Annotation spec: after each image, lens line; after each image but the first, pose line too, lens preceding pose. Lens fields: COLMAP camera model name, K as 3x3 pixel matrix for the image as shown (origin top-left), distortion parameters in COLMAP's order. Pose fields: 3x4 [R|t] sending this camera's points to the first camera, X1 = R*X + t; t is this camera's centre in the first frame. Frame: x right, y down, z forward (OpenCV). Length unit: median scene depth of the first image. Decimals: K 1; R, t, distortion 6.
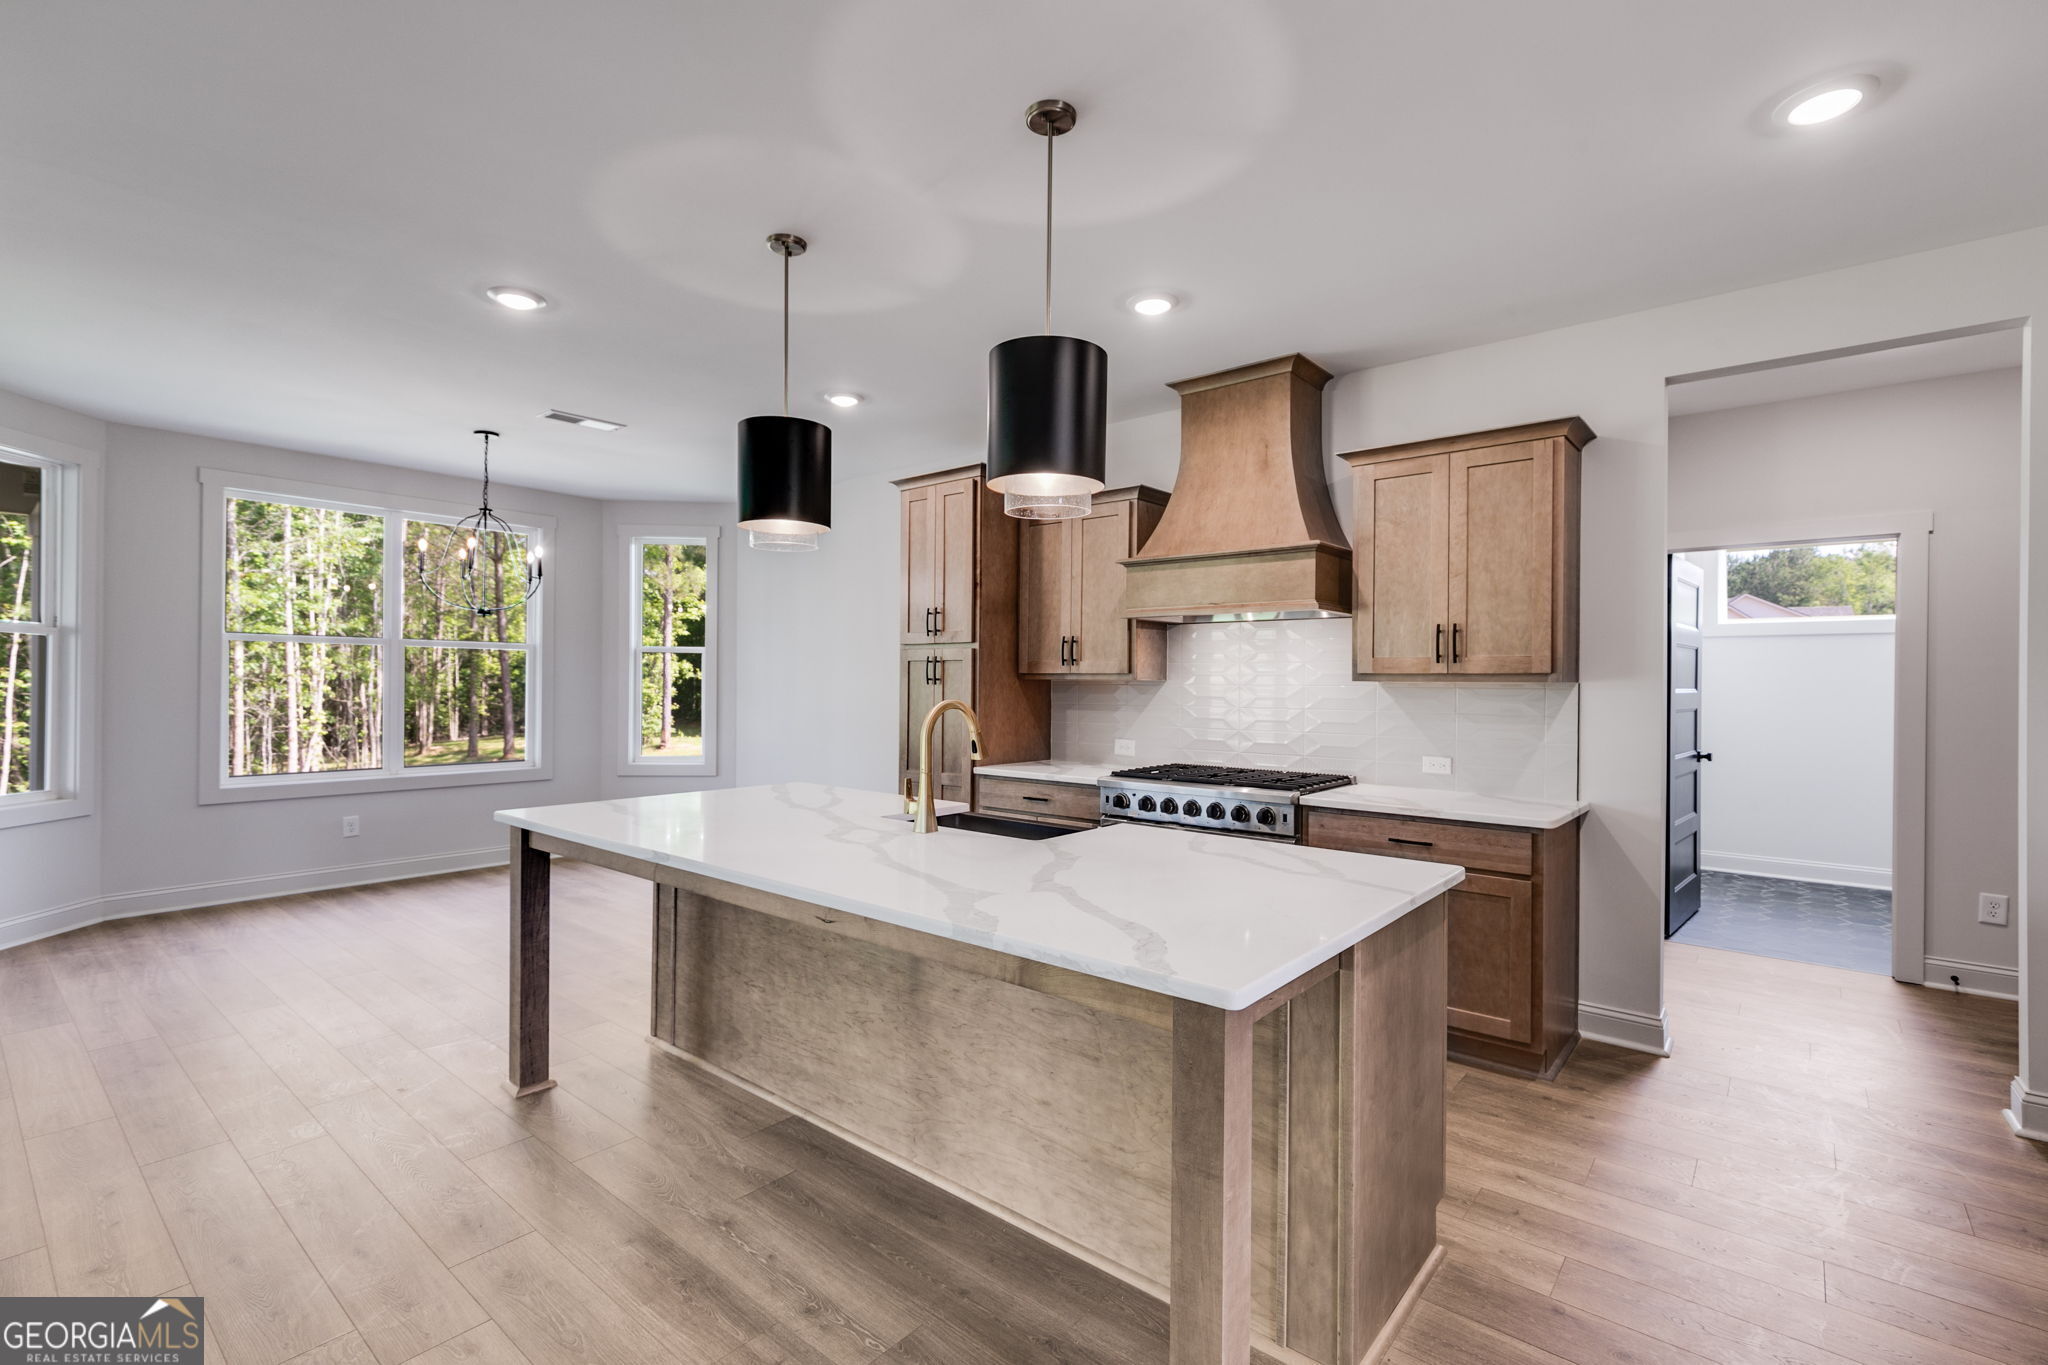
lens RADIAL K [[923.3, 0, 1015.0], [0, 923.3, 680.0], [0, 0, 1]] dist [0.009352, -0.002385]
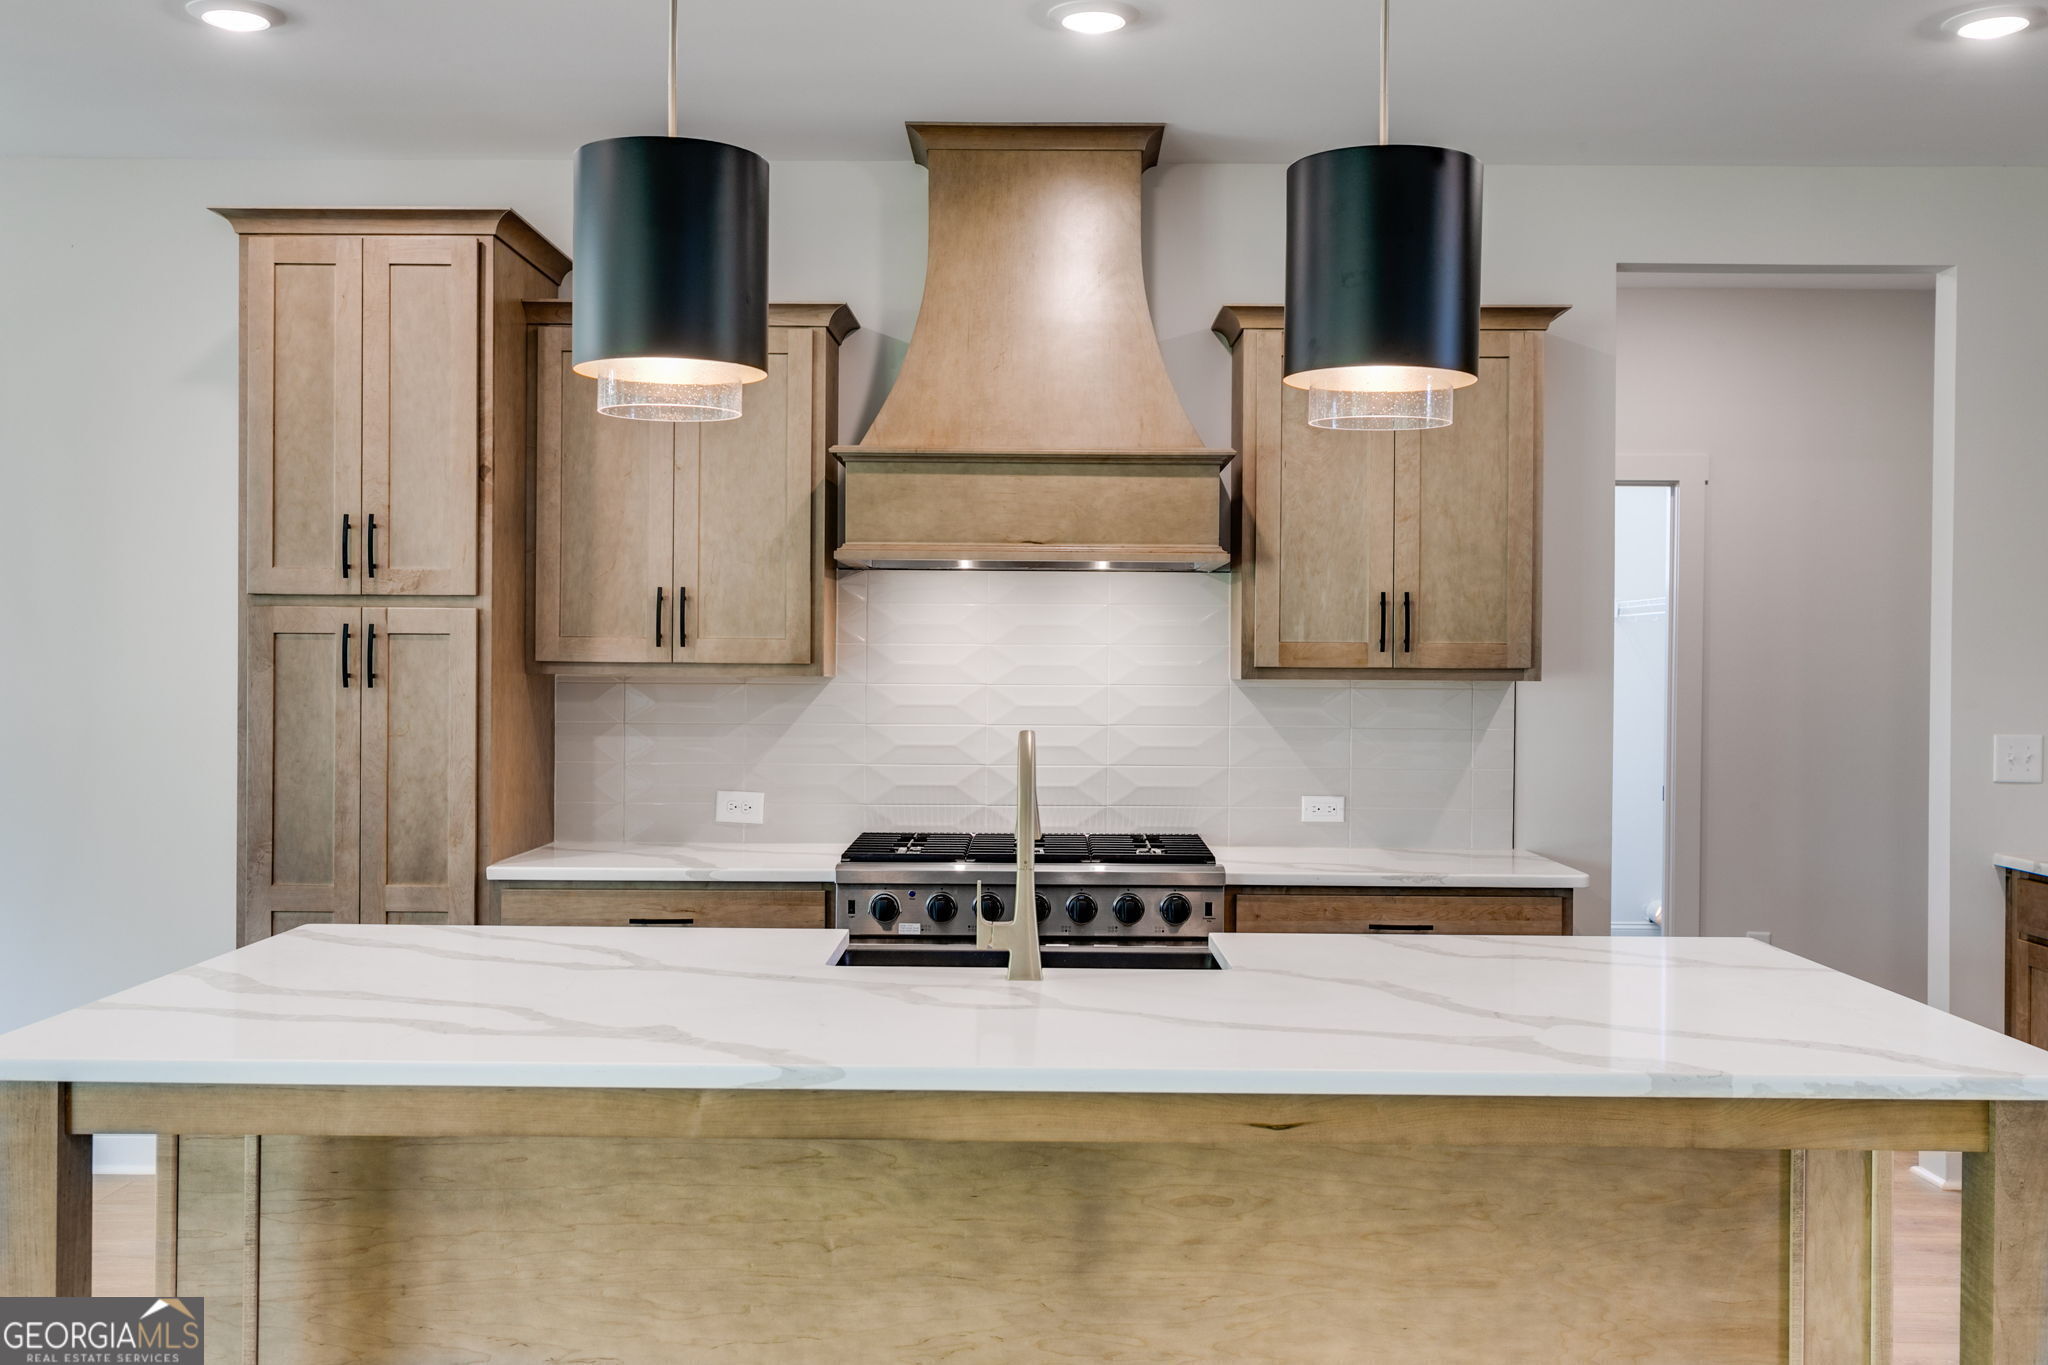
lens RADIAL K [[1955.2, 0, 1028.5], [0, 1955.2, 694.8], [0, 0, 1]] dist [0.006750, 0.000000]
pose [[0.767701, -0.012642, 0.640683, -0.567128], [-0.001587, 0.999765, 0.021628, -0.016024], [-0.640806, -0.017621, 0.767501, 0.093189]]
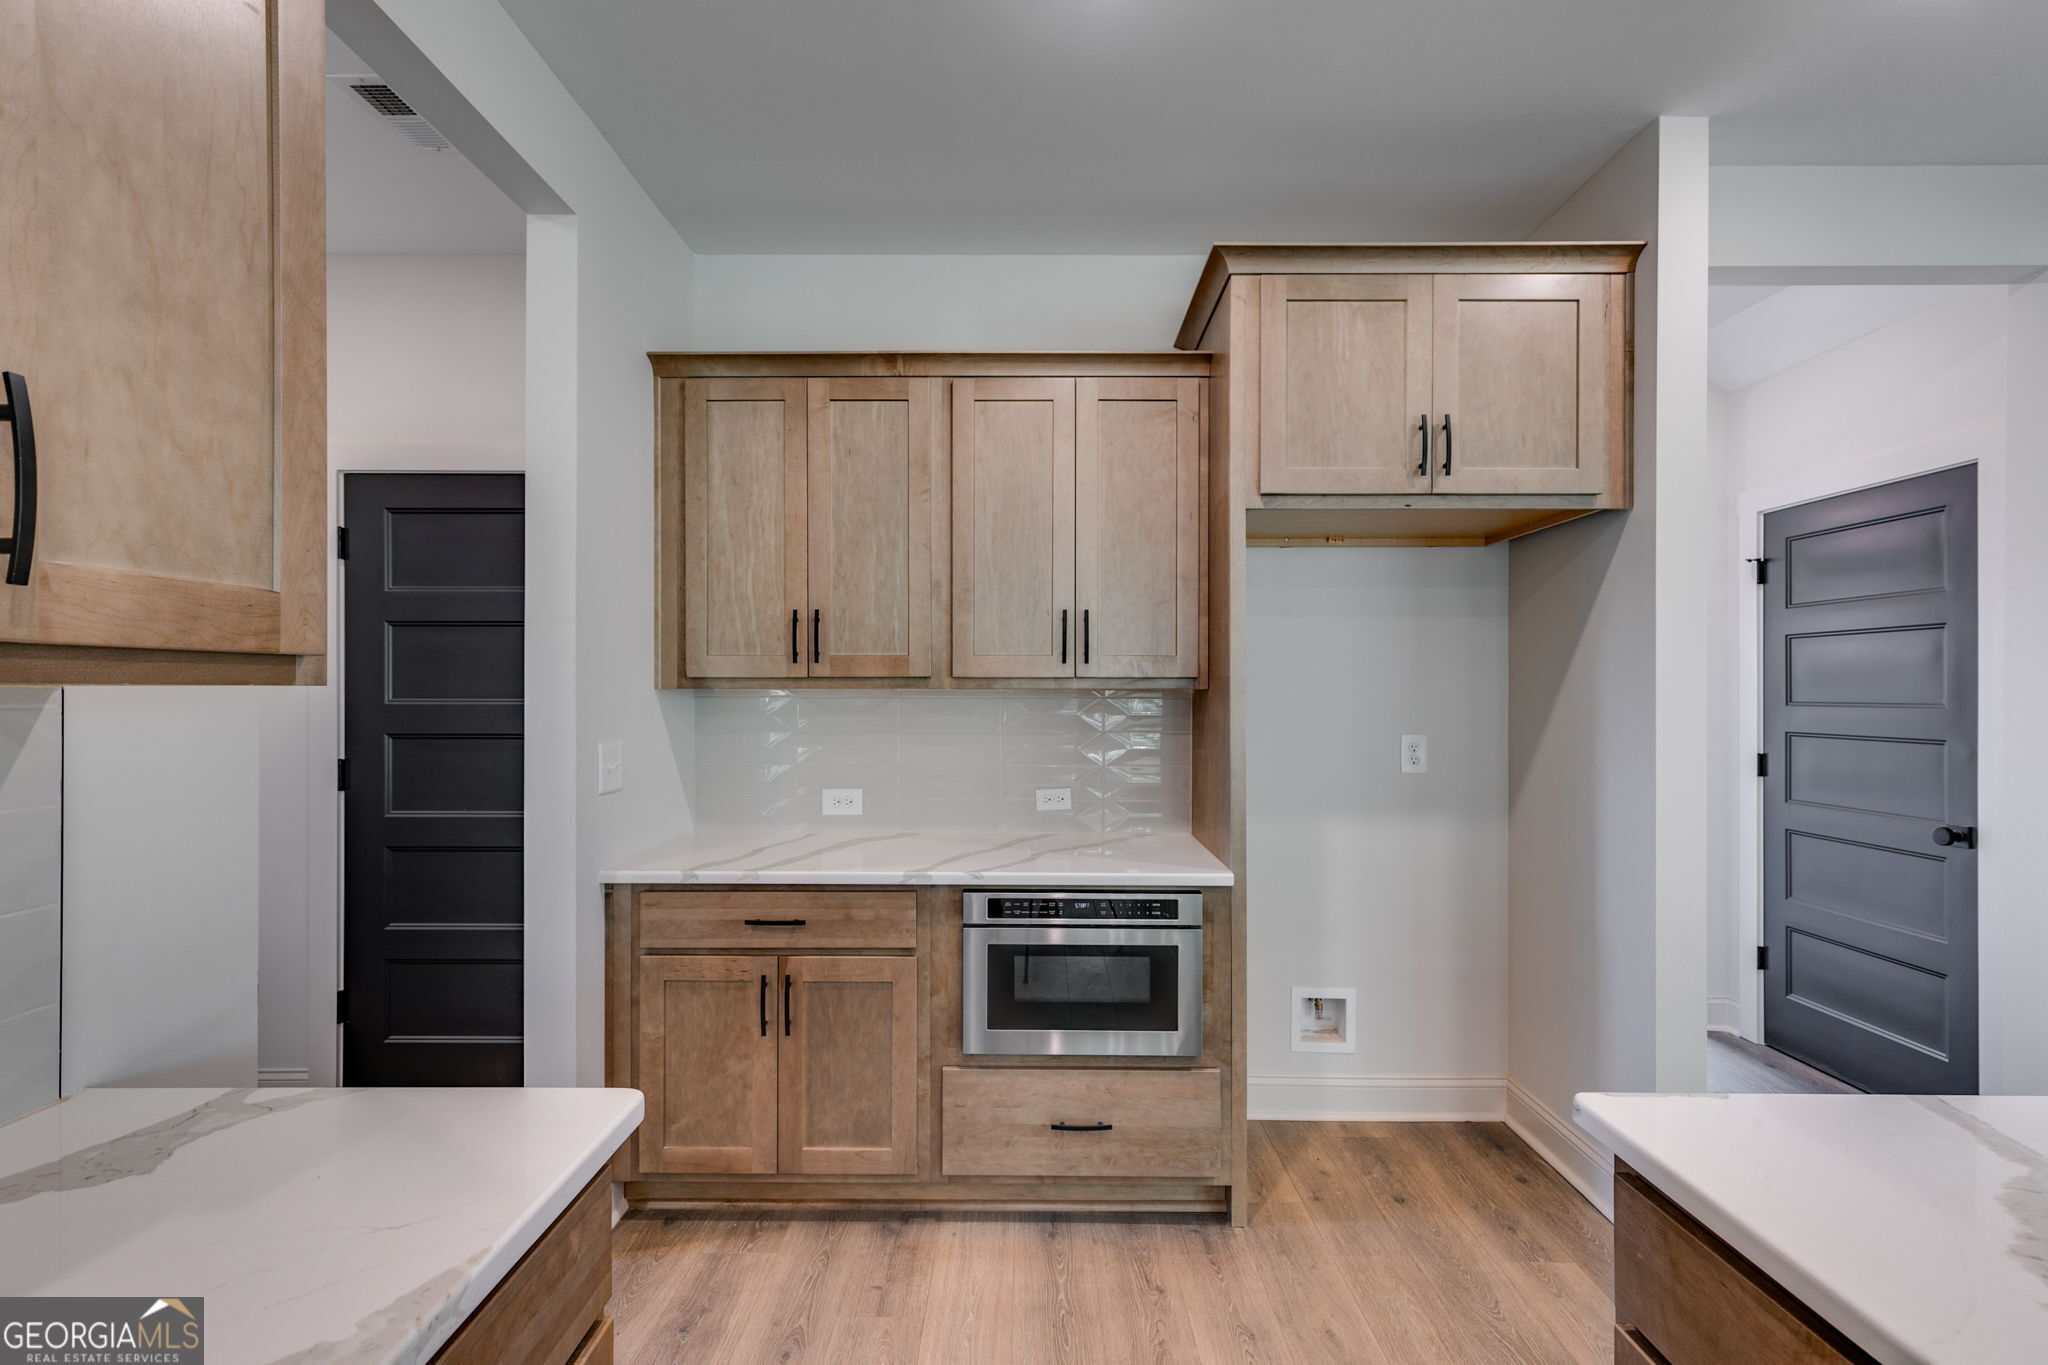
lens RADIAL K [[923.3, 0, 1022.8], [0, 923.3, 690.0], [0, 0, 1]] dist [0.009352, -0.002385]
pose [[-0.644107, -0.008573, 0.764888, 0.180348], [-0.007915, 0.999958, 0.004542, 0.000565], [-0.764895, -0.003128, -0.644148, 0.876744]]
